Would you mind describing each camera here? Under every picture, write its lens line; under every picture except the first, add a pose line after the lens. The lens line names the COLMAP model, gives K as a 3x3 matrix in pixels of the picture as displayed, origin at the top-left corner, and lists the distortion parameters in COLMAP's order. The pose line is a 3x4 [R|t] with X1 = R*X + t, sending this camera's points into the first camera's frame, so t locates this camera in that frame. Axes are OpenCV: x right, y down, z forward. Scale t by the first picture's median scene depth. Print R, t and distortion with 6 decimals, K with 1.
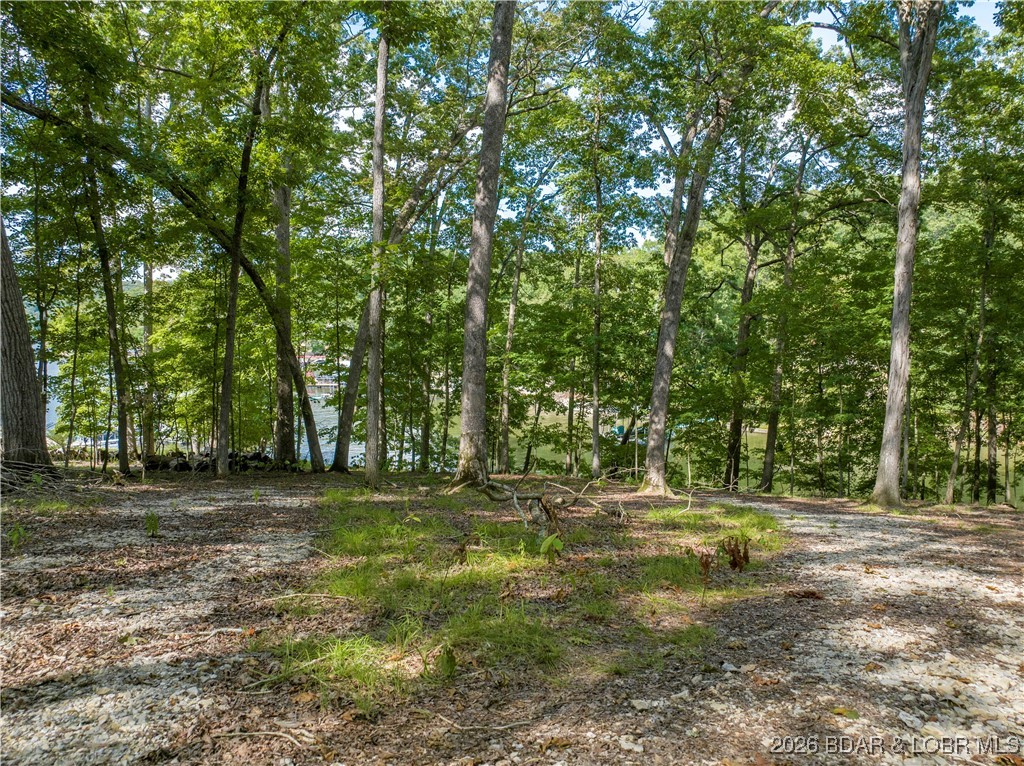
lens RADIAL K [[729.7, 0, 516.7], [0, 729.7, 386.5], [0, 0, 1]] dist [-0.051445, 0.032612]
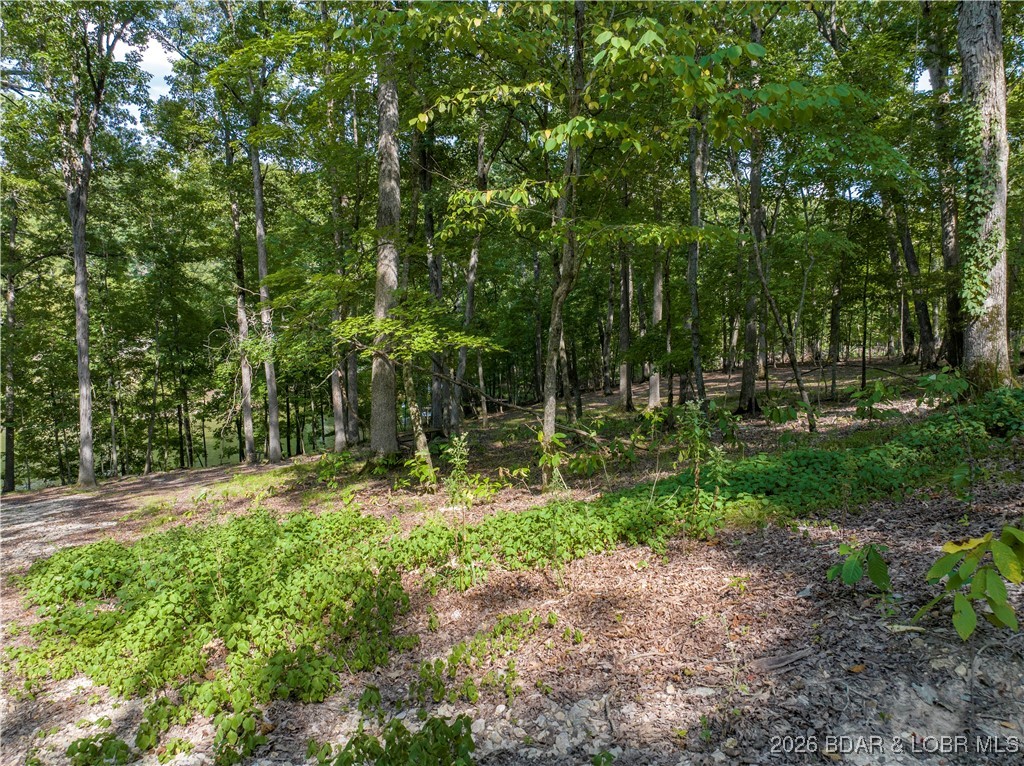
lens RADIAL K [[729.7, 0, 516.7], [0, 729.7, 386.5], [0, 0, 1]] dist [-0.051445, 0.032612]
pose [[0.597289, -0.098997, 0.795893, -0.072772], [0.068493, 0.995024, 0.072364, -0.047459], [-0.799096, 0.011291, 0.601098, -0.347222]]
